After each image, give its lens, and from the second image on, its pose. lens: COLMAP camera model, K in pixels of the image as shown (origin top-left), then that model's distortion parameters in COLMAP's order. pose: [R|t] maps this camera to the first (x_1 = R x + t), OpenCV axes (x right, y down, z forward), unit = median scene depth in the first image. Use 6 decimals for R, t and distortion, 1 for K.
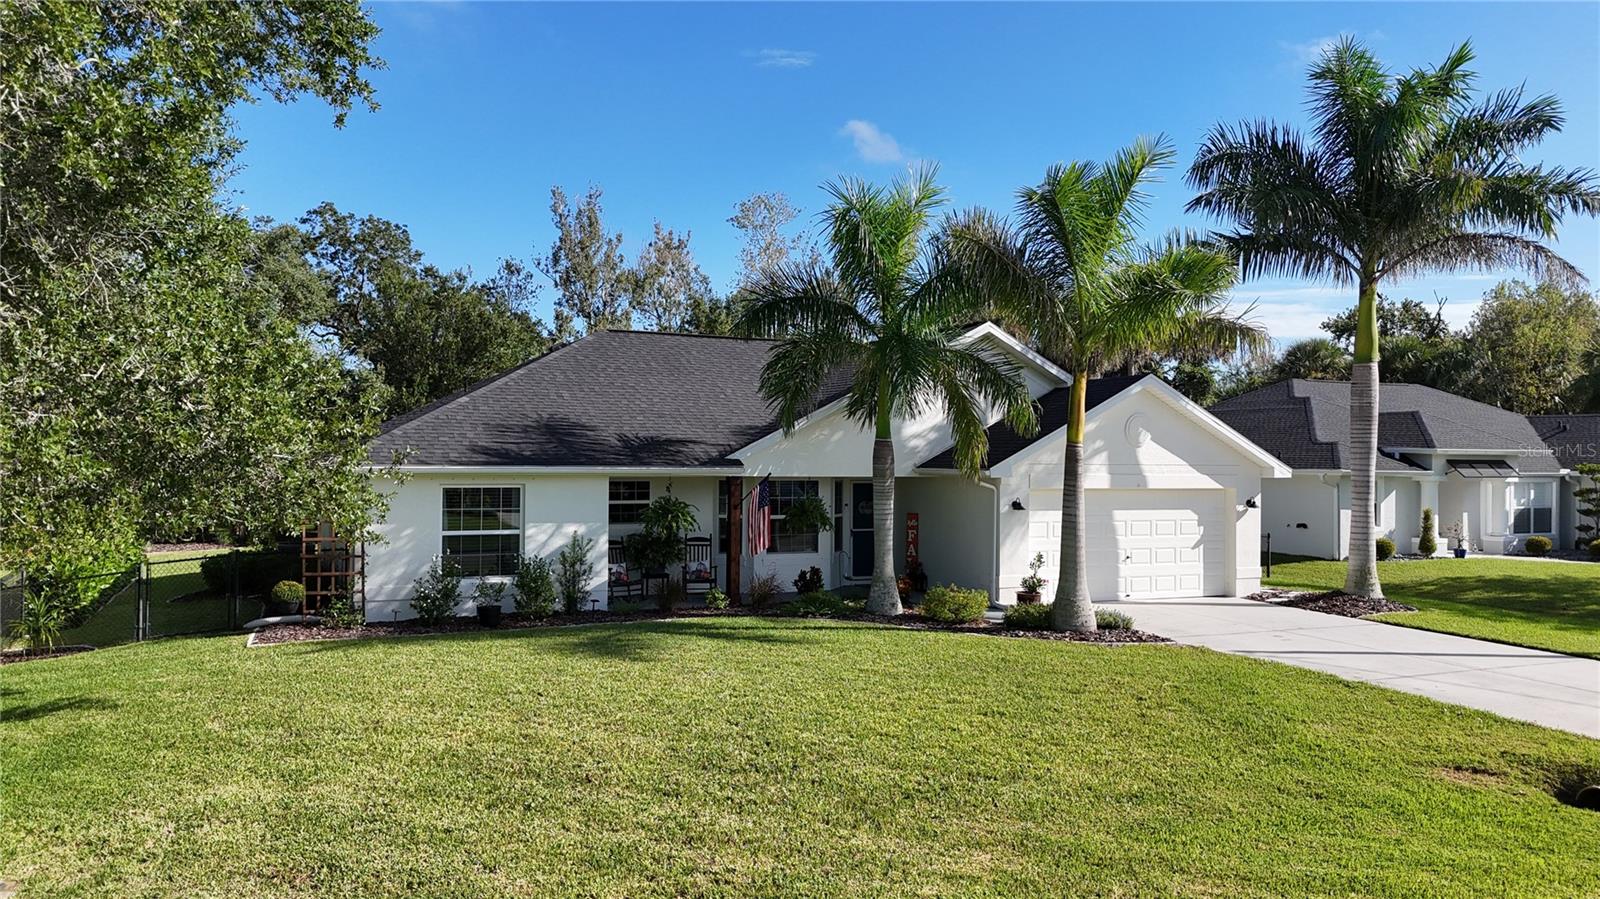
lens RADIAL K [[1175.1, 0, 795.3], [0, 1175.1, 448.9], [0, 0, 1]] dist [0.071131, -0.066856]
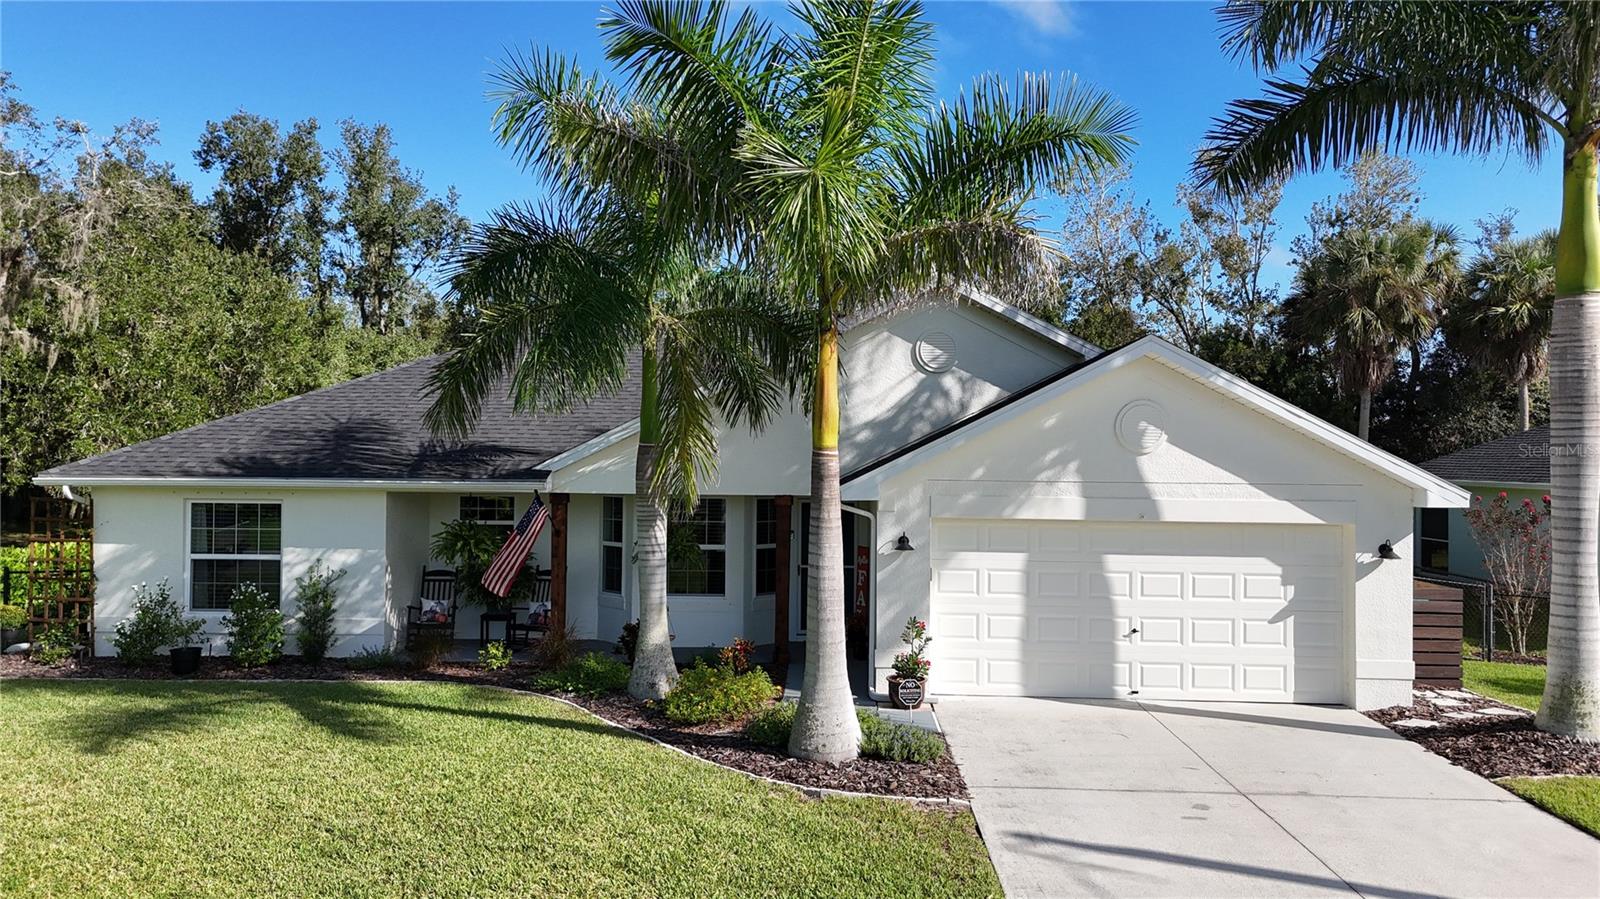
lens RADIAL K [[1175.1, 0, 797.8], [0, 1175.1, 457.3], [0, 0, 1]] dist [0.071131, -0.066856]
pose [[0.893489, -0.001283, -0.449083, 0.413243], [-0.000453, 0.999993, -0.003758, 0.002626], [0.449085, 0.003561, 0.893482, 0.370002]]
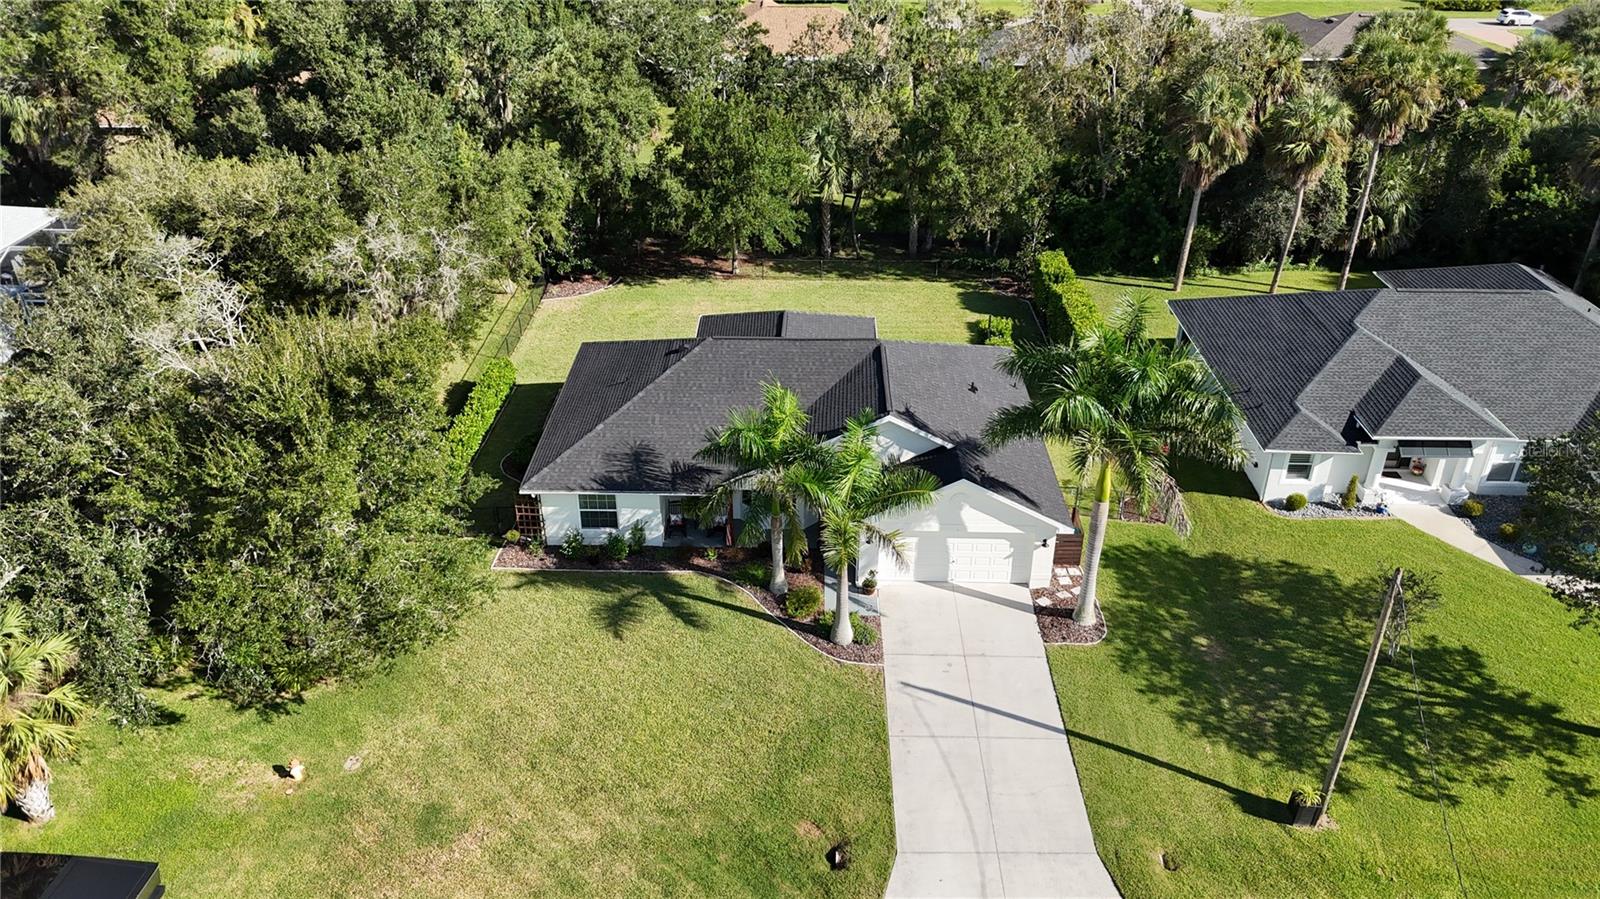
lens RADIAL K [[1175.1, 0, 791.0], [0, 1175.1, 456.3], [0, 0, 1]] dist [0.071131, -0.066856]
pose [[0.895820, 0.218764, -0.386844, 0.708806], [0.007009, 0.863391, 0.504487, -0.912684], [0.444361, -0.454641, 0.771910, -0.346393]]
